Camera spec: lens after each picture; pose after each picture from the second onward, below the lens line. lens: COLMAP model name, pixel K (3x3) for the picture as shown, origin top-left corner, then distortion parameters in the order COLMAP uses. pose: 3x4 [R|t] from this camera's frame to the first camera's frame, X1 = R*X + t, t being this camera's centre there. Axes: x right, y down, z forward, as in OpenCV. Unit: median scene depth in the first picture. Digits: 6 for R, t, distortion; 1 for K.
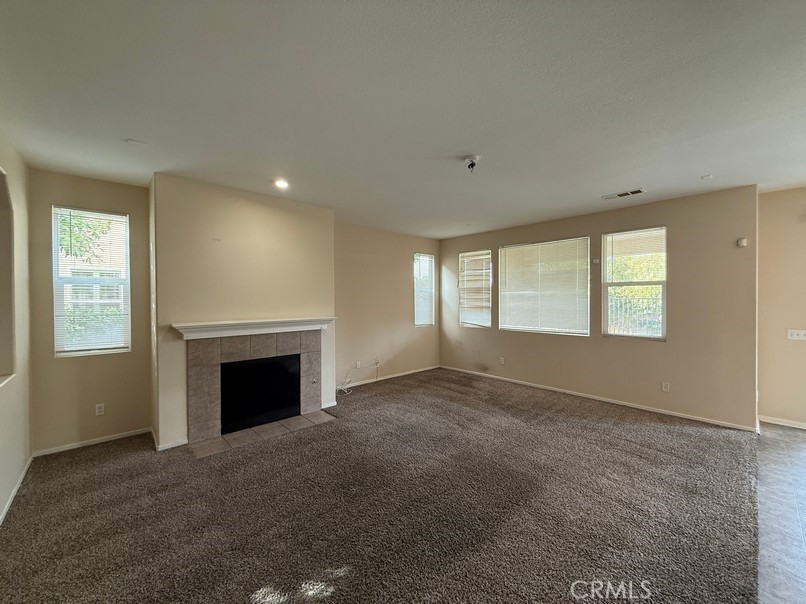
lens RADIAL K [[322.2, 0, 402.6], [0, 322.2, 302.2], [0, 0, 1]] dist [0.000891, -0.000252]
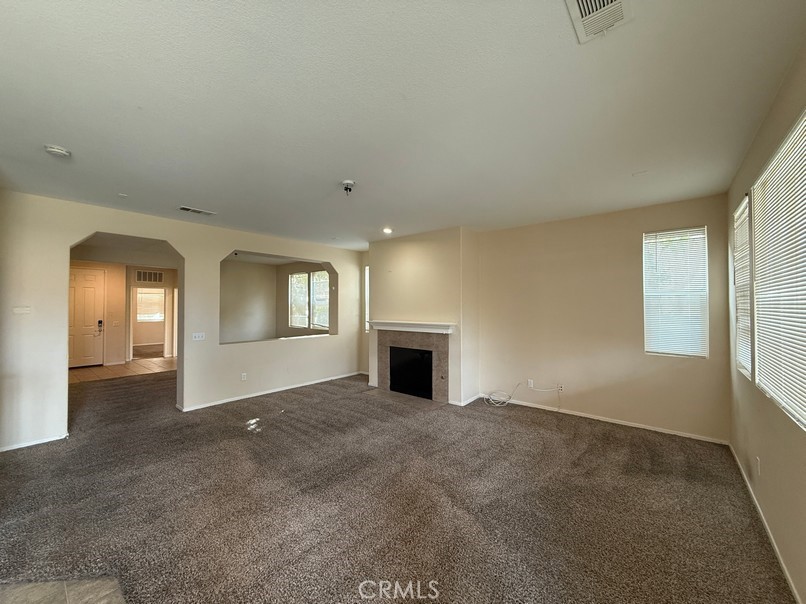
lens RADIAL K [[322.2, 0, 400.0], [0, 322.2, 300.9], [0, 0, 1]] dist [0.000891, -0.000252]
pose [[0.131242, -0.013183, -0.991263, 0.853143], [-0.012693, 0.999807, -0.014977, -0.013865], [0.991269, 0.014548, 0.131049, 0.659112]]
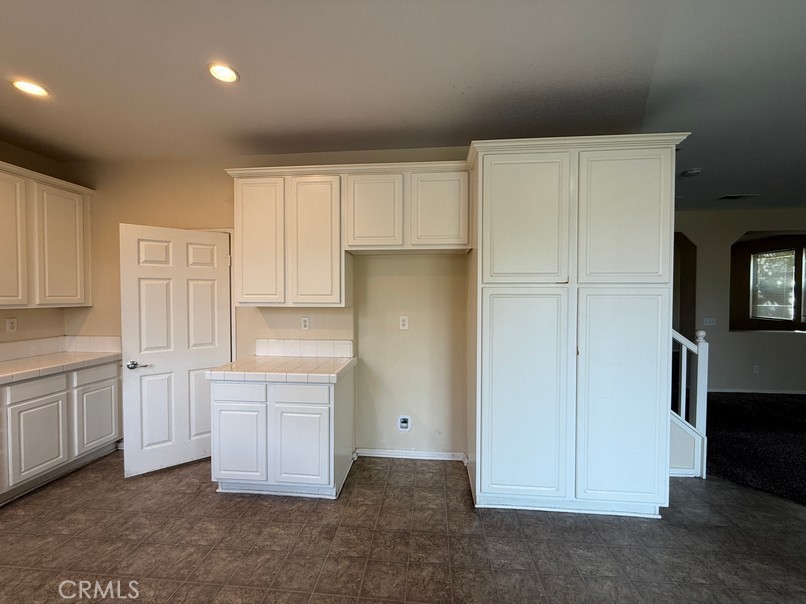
lens RADIAL K [[322.2, 0, 401.1], [0, 322.2, 301.6], [0, 0, 1]] dist [0.000891, -0.000252]
pose [[-0.736176, 0.018864, -0.676527, 1.210025], [-0.007525, 0.999322, 0.036052, -0.002583], [0.676748, 0.031632, -0.735534, 0.234808]]
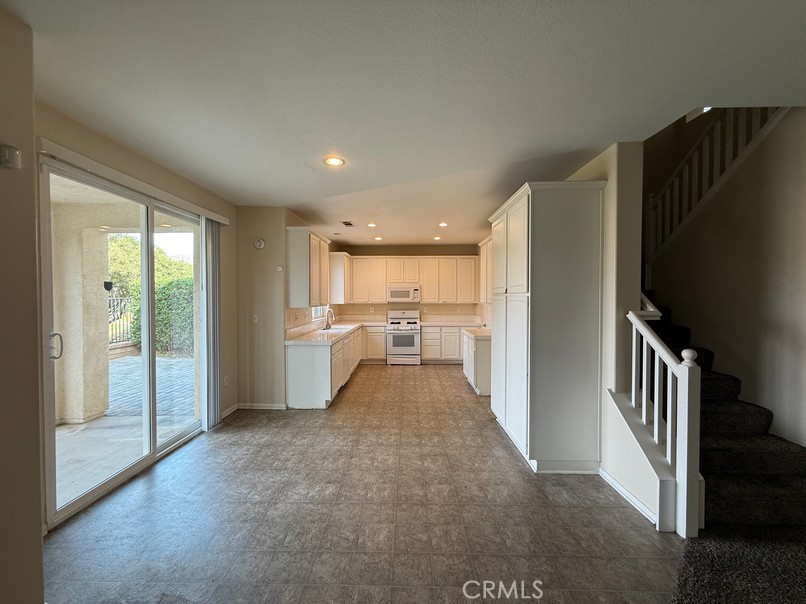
lens RADIAL K [[322.2, 0, 399.6], [0, 322.2, 302.2], [0, 0, 1]] dist [0.000891, -0.000252]
pose [[-0.724429, -0.007402, 0.689310, 0.367995], [0.010667, 0.999702, 0.021946, -0.012007], [-0.689267, 0.023252, -0.724134, 0.778154]]
